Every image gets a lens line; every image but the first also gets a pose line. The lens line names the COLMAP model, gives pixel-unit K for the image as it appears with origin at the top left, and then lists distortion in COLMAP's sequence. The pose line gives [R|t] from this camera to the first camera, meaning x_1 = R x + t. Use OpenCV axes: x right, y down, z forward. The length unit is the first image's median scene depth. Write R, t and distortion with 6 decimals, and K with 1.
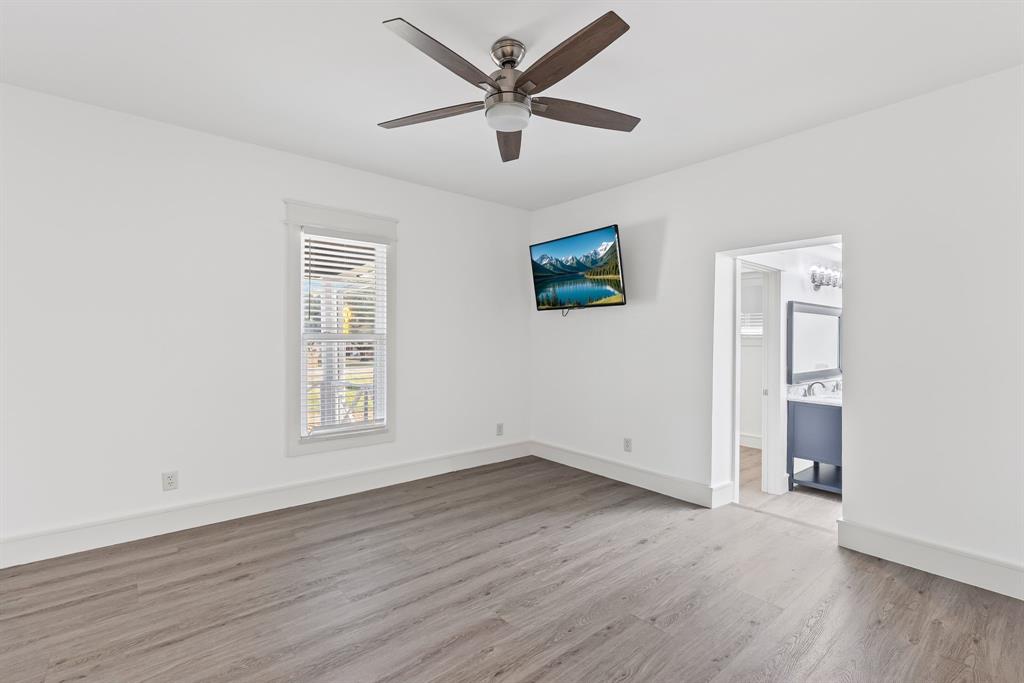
lens RADIAL K [[458.9, 0, 512.0], [0, 458.9, 341.5], [0, 0, 1]] dist [0.004819, -0.000410]
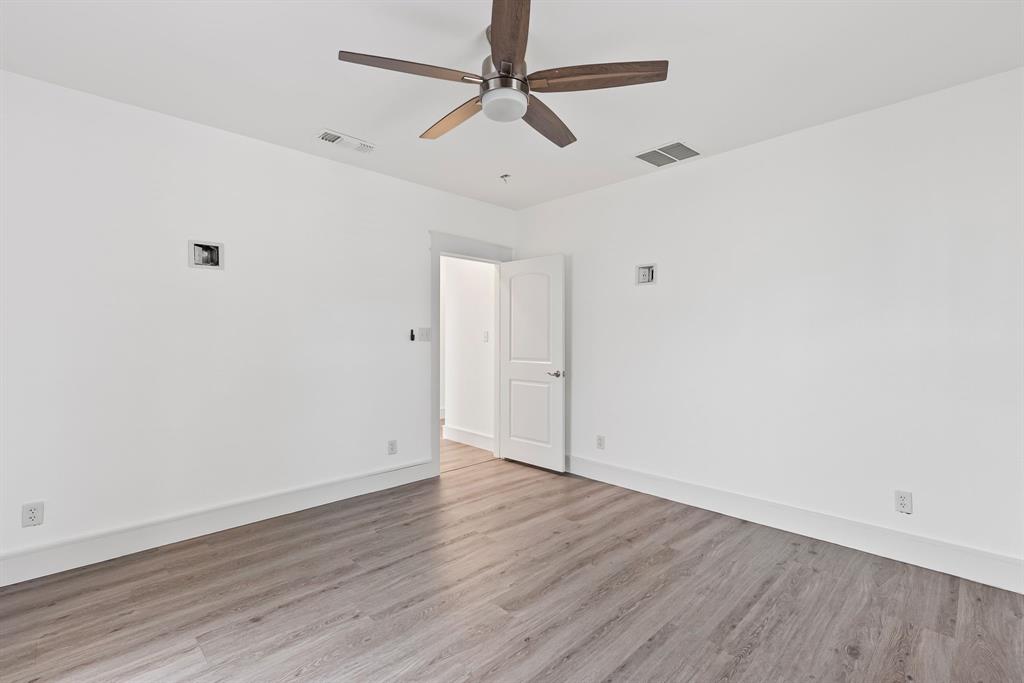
lens RADIAL K [[458.9, 0, 512.0], [0, 458.9, 341.5], [0, 0, 1]] dist [0.004819, -0.000410]
pose [[-0.996784, -0.005909, -0.079917, 0.050221], [-0.007187, 0.999851, 0.015714, -0.015584], [0.079812, 0.016237, -0.996678, 1.974936]]
